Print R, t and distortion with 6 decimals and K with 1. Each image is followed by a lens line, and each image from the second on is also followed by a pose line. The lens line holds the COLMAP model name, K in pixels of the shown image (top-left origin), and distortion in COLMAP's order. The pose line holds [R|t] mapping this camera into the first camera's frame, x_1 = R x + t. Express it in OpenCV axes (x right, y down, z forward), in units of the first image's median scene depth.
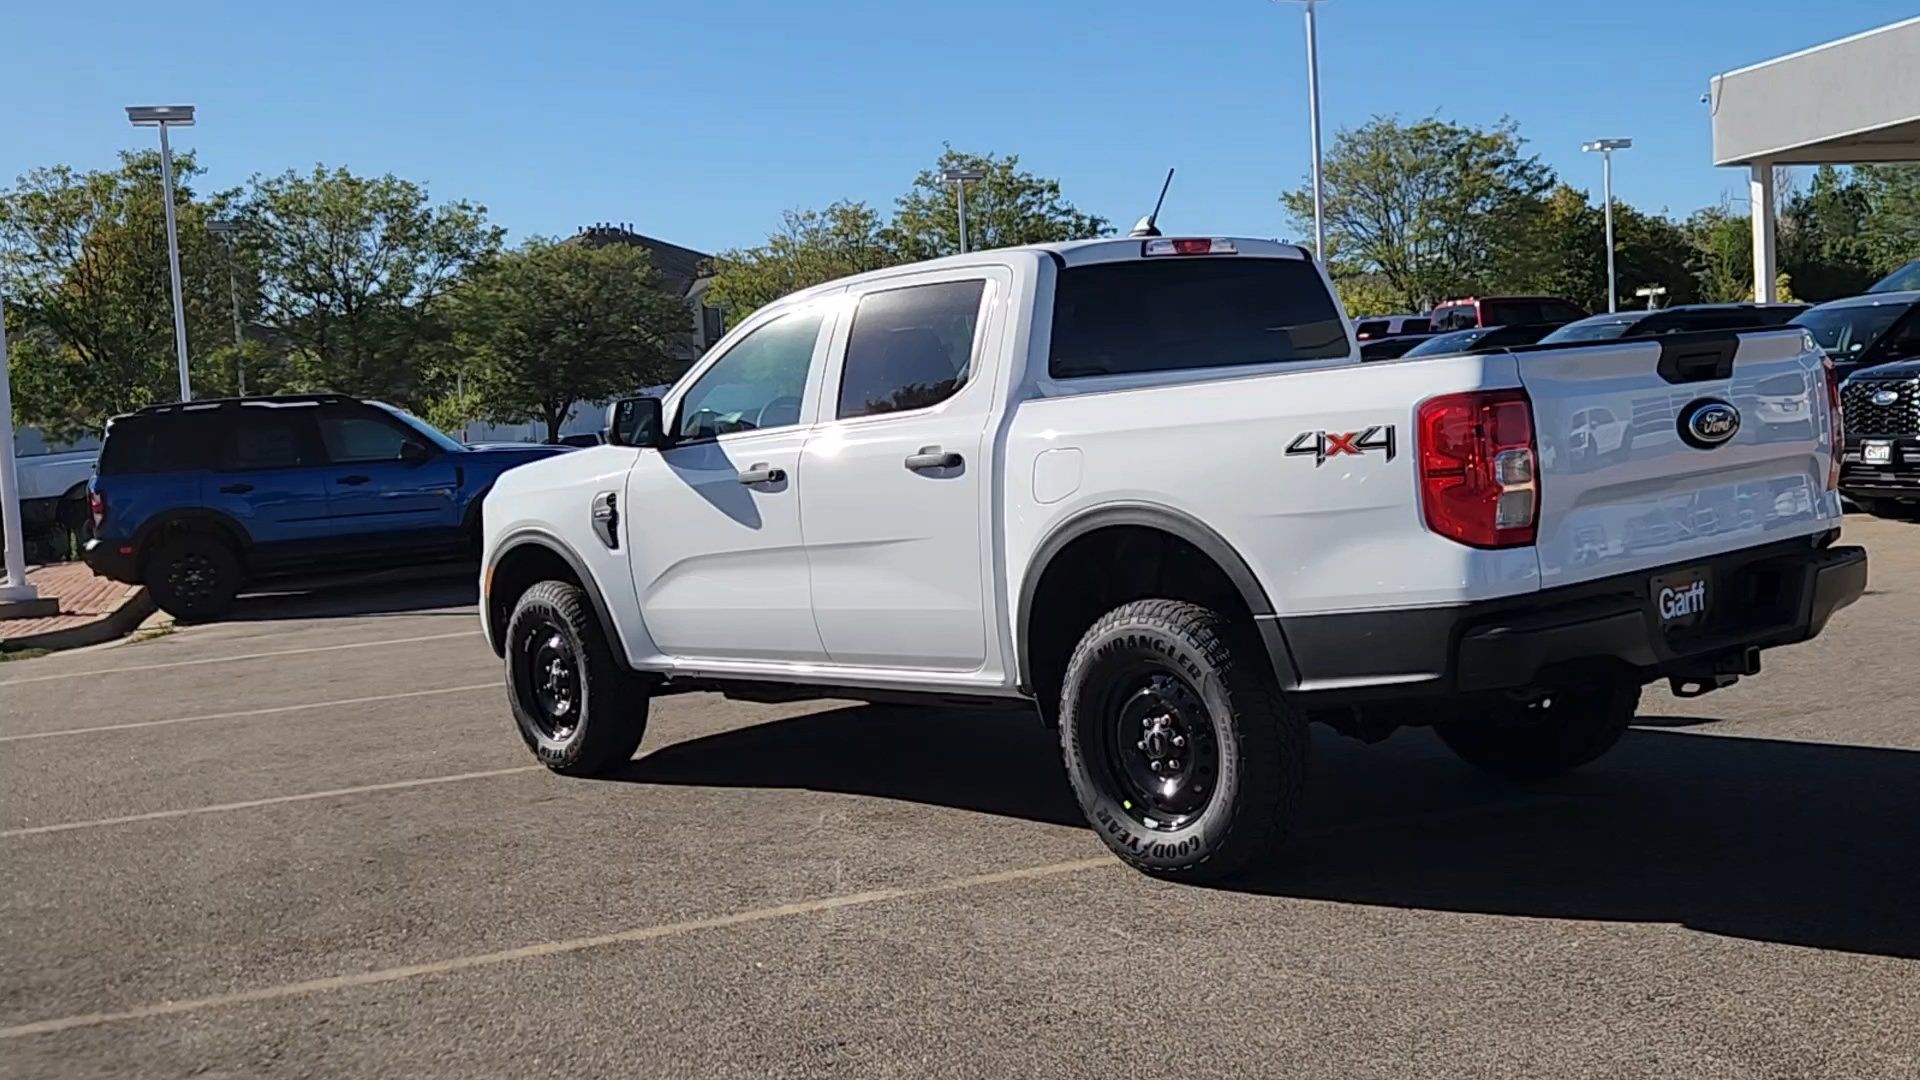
lens RADIAL K [[2060.0, 0, 953.6], [0, 2060.0, 547.8], [0, 0, 1]] dist [0.030463, 0.000000]
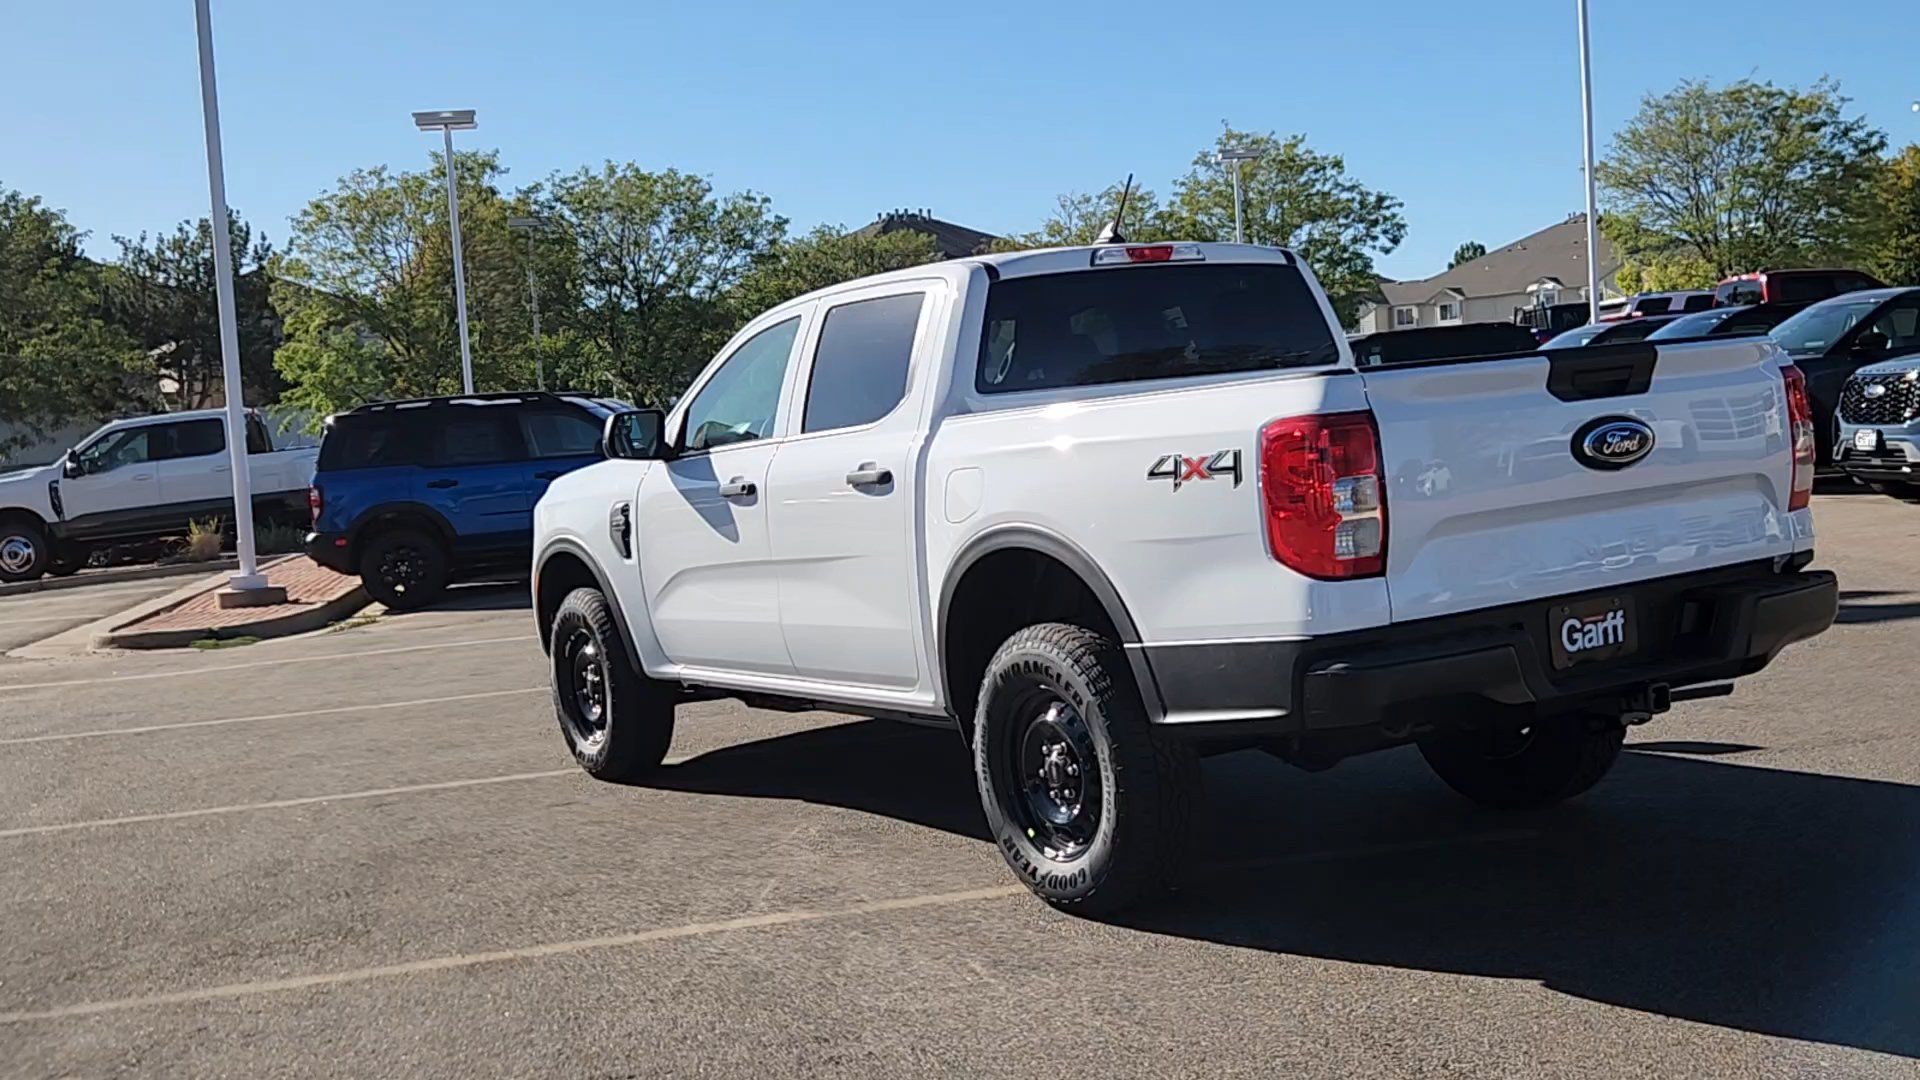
lens RADIAL K [[2060.0, 0, 959.6], [0, 2060.0, 552.3], [0, 0, 1]] dist [0.030463, 0.000000]
pose [[0.988849, 0.003572, -0.148878, 0.147163], [-0.001843, 0.999929, 0.011756, -0.014761], [0.148909, -0.011351, 0.988786, 0.023354]]
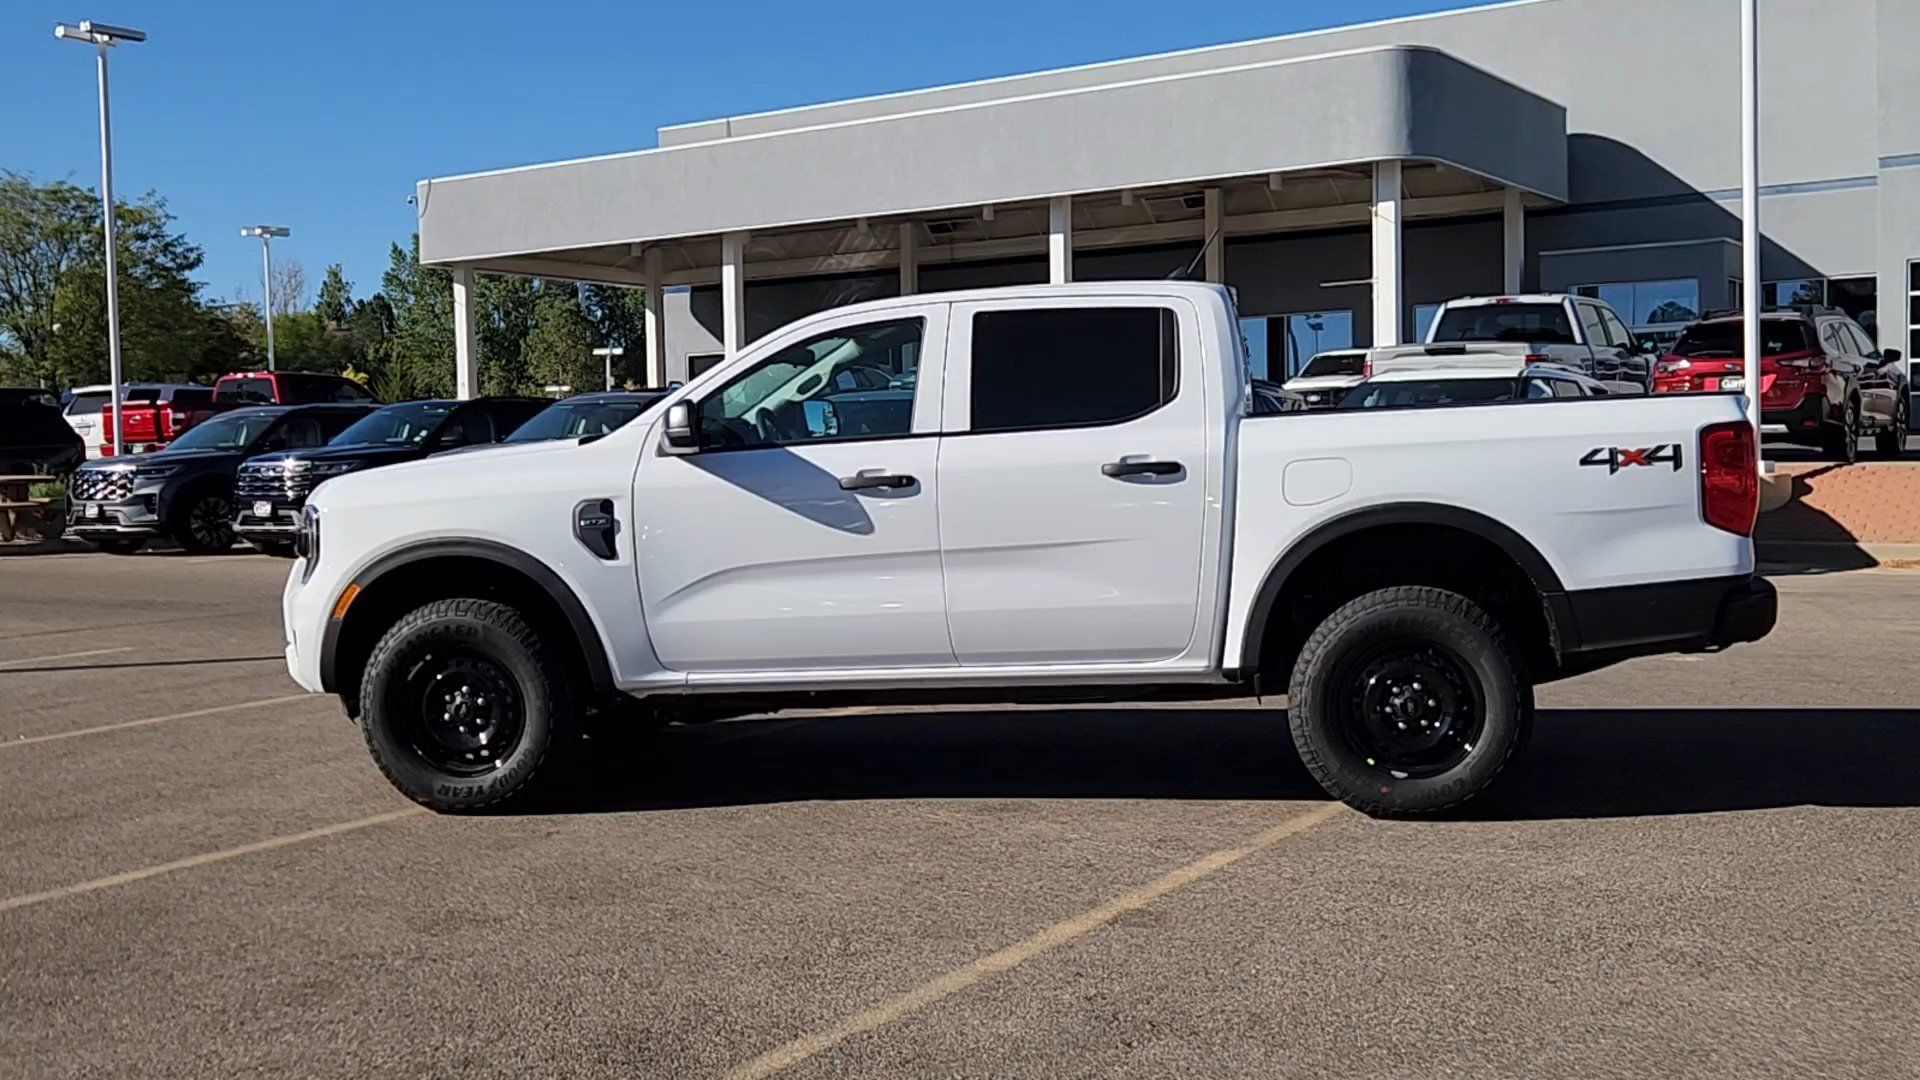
lens RADIAL K [[2060.0, 0, 946.2], [0, 2060.0, 543.5], [0, 0, 1]] dist [0.030463, 0.000000]
pose [[0.763924, 0.016382, 0.645099, -0.649499], [0.014176, 0.999010, -0.042157, 0.034804], [-0.645151, 0.041350, 0.762935, 0.190019]]
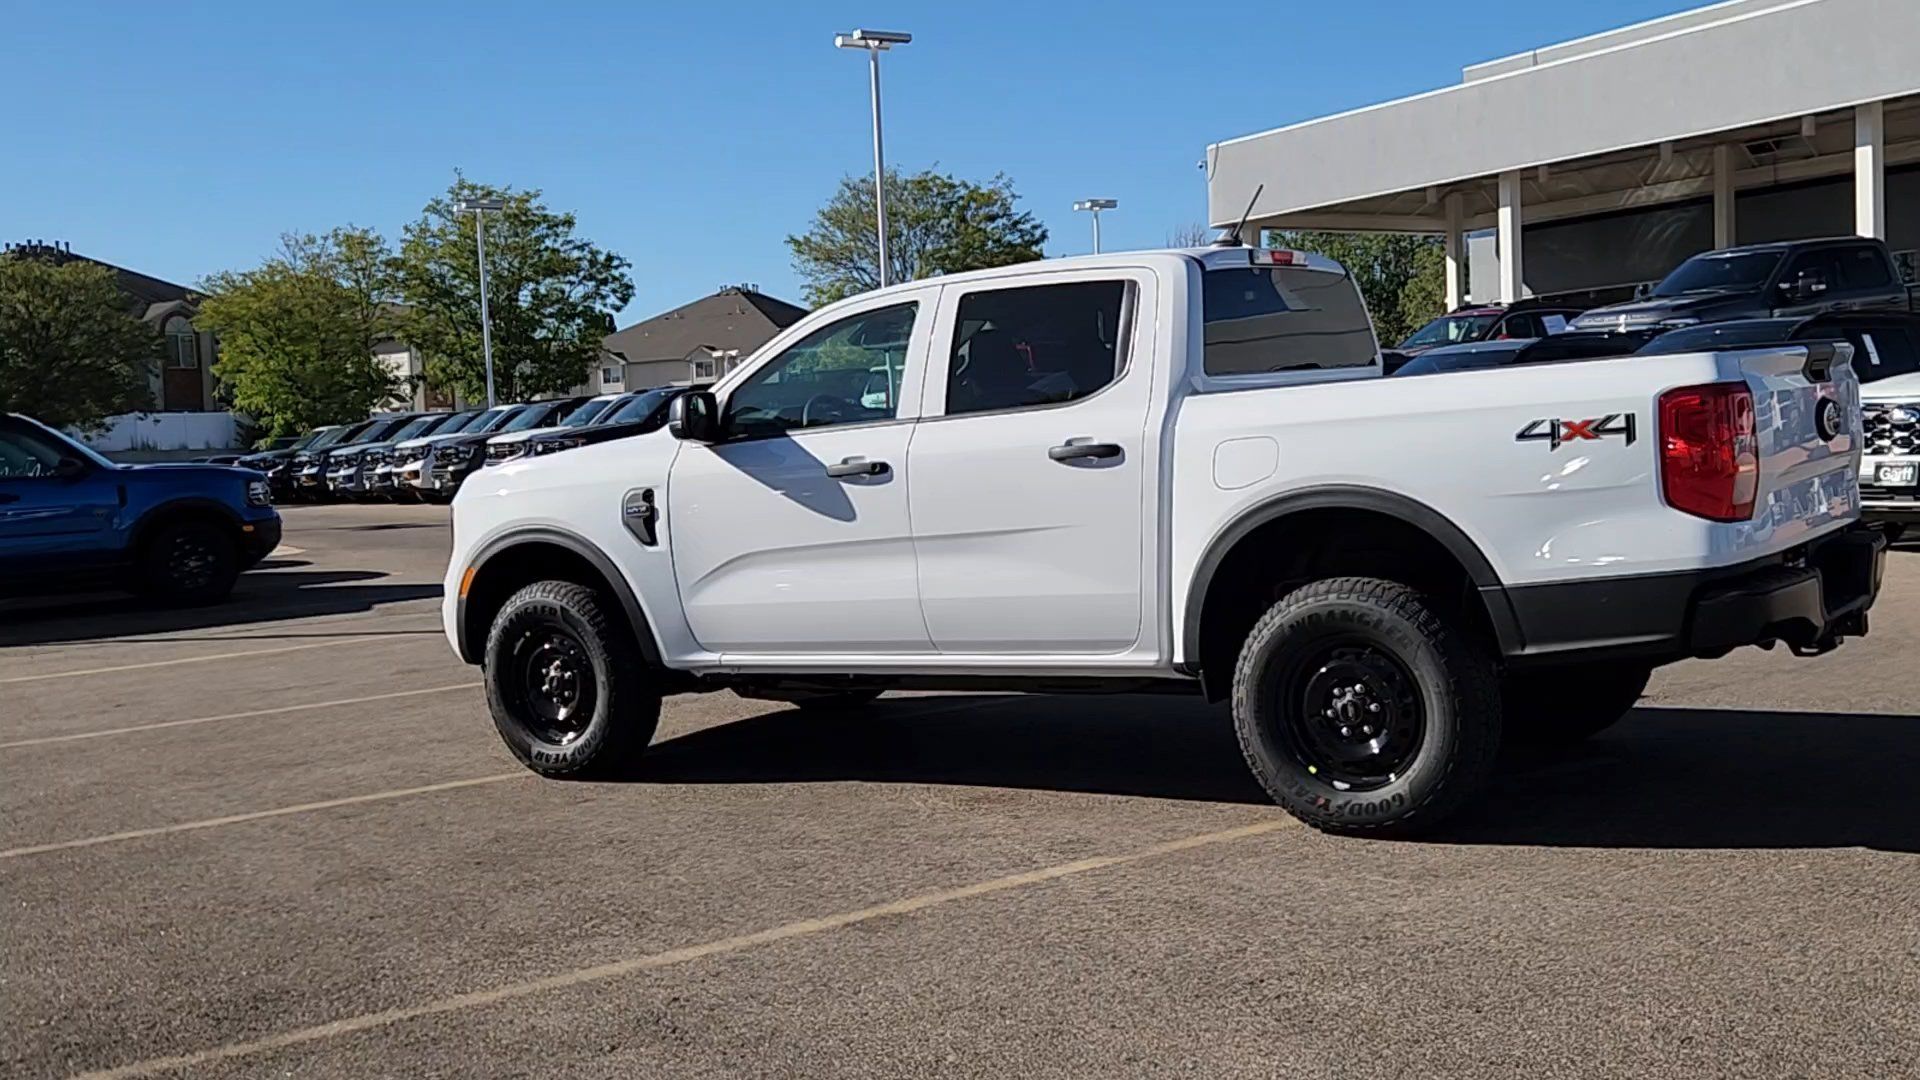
lens RADIAL K [[2060.0, 0, 947.3], [0, 2060.0, 552.6], [0, 0, 1]] dist [0.030463, 0.000000]
pose [[0.965276, -0.000479, 0.261232, -0.285565], [0.005379, 0.999823, -0.018043, 0.022560], [-0.261177, 0.018822, 0.965107, 0.008937]]
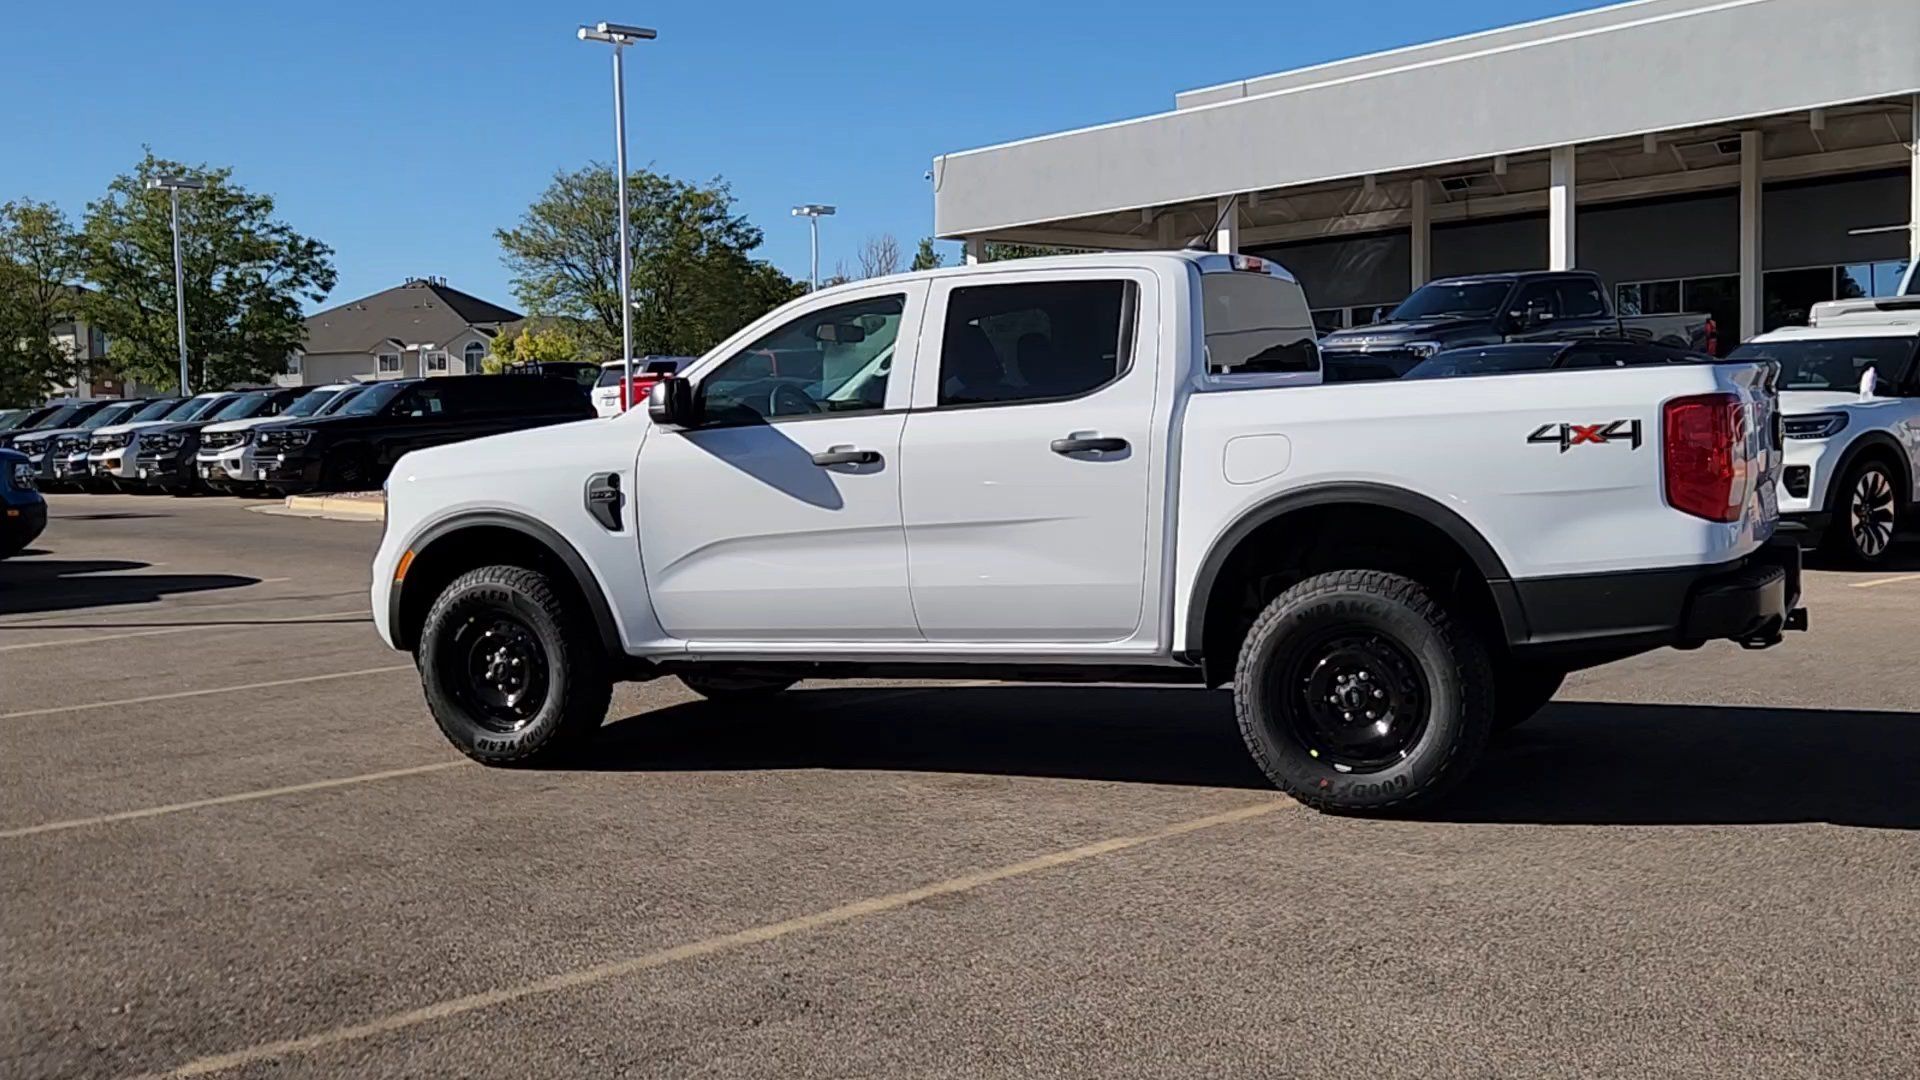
lens RADIAL K [[2060.0, 0, 952.1], [0, 2060.0, 550.2], [0, 0, 1]] dist [0.030463, 0.000000]
pose [[0.912435, 0.015849, 0.408915, -0.419218], [-0.007231, 0.999718, -0.022613, 0.030712], [-0.409158, 0.017676, 0.912292, 0.040647]]
